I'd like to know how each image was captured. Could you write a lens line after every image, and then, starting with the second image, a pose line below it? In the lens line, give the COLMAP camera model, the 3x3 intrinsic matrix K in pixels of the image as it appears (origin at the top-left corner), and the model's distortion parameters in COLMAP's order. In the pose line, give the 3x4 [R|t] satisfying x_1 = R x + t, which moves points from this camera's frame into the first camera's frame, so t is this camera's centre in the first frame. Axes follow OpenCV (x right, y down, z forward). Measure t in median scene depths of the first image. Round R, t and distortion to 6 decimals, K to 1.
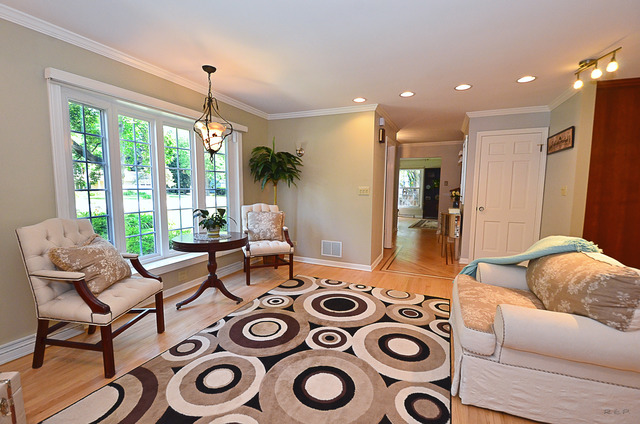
lens RADIAL K [[277.6, 0, 319.3], [0, 277.6, 215.5], [0, 0, 1]] dist [0.025562, -0.026688]
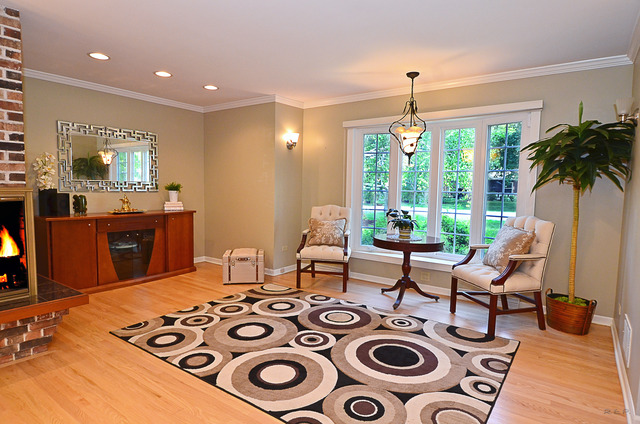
lens RADIAL K [[367.8, 0, 318.3], [0, 367.8, 214.0], [0, 0, 1]] dist [0.034303, -0.030616]
pose [[-0.203022, 0.059417, -0.977370, 1.092601], [-0.118752, 0.989295, 0.084809, -0.096477], [0.971946, 0.133283, -0.193793, 1.035374]]
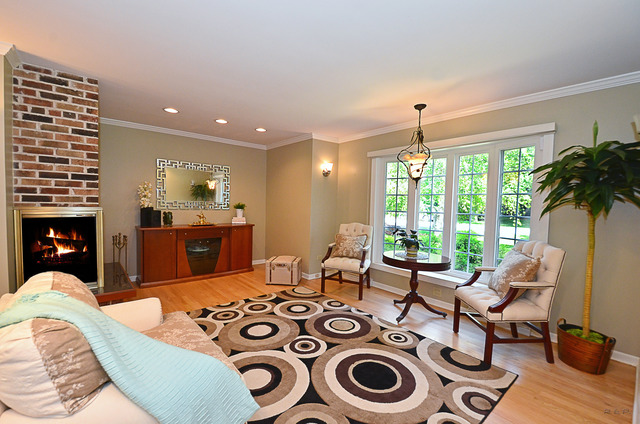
lens RADIAL K [[277.6, 0, 319.3], [0, 277.6, 215.5], [0, 0, 1]] dist [0.025562, -0.026688]
pose [[-0.434228, 0.018502, -0.900613, 0.845627], [-0.121523, 0.989446, 0.078919, -0.137308], [0.892568, 0.143715, -0.427397, 1.231310]]
